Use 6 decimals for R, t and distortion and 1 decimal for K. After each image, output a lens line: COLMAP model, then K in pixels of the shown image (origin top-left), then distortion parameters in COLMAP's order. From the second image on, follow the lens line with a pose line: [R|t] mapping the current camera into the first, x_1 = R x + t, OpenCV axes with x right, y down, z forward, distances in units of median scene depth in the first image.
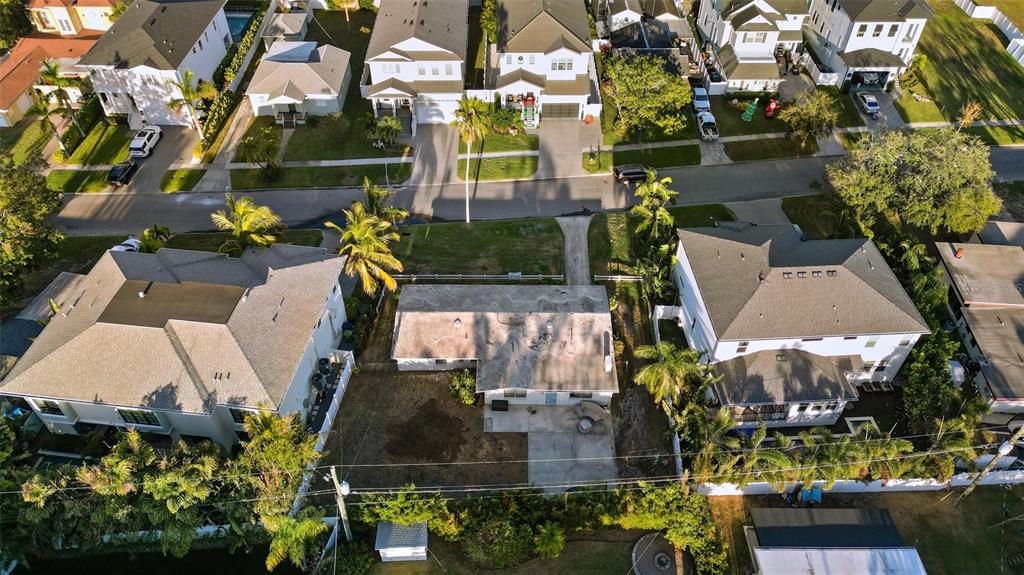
lens RADIAL K [[715.2, 0, 517.3], [0, 715.2, 283.4], [0, 0, 1]] dist [0.078560, -0.077635]
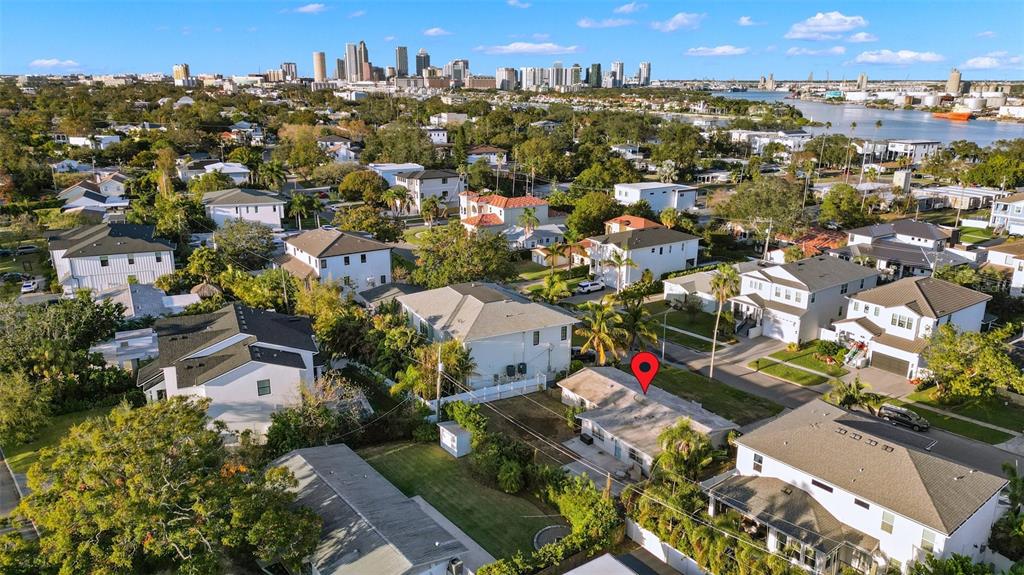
lens RADIAL K [[715.2, 0, 517.3], [0, 715.2, 283.4], [0, 0, 1]] dist [0.078560, -0.077635]
pose [[0.586973, 0.221744, -0.778648, 0.570488], [-0.568365, 0.797781, -0.201262, 0.190359], [0.576562, 0.560692, 0.594307, 0.021355]]
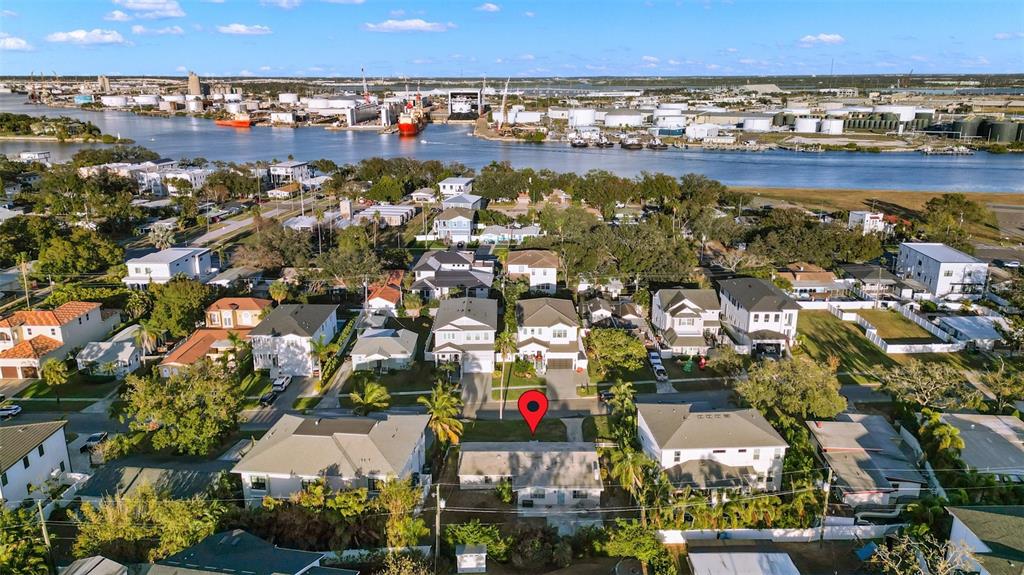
lens RADIAL K [[715.2, 0, 517.3], [0, 715.2, 283.4], [0, 0, 1]] dist [0.078560, -0.077635]
pose [[0.999978, -0.006463, 0.001388, -0.031437], [0.006345, 0.879643, -0.475591, 0.339679], [0.001853, 0.475590, 0.879665, -0.405546]]
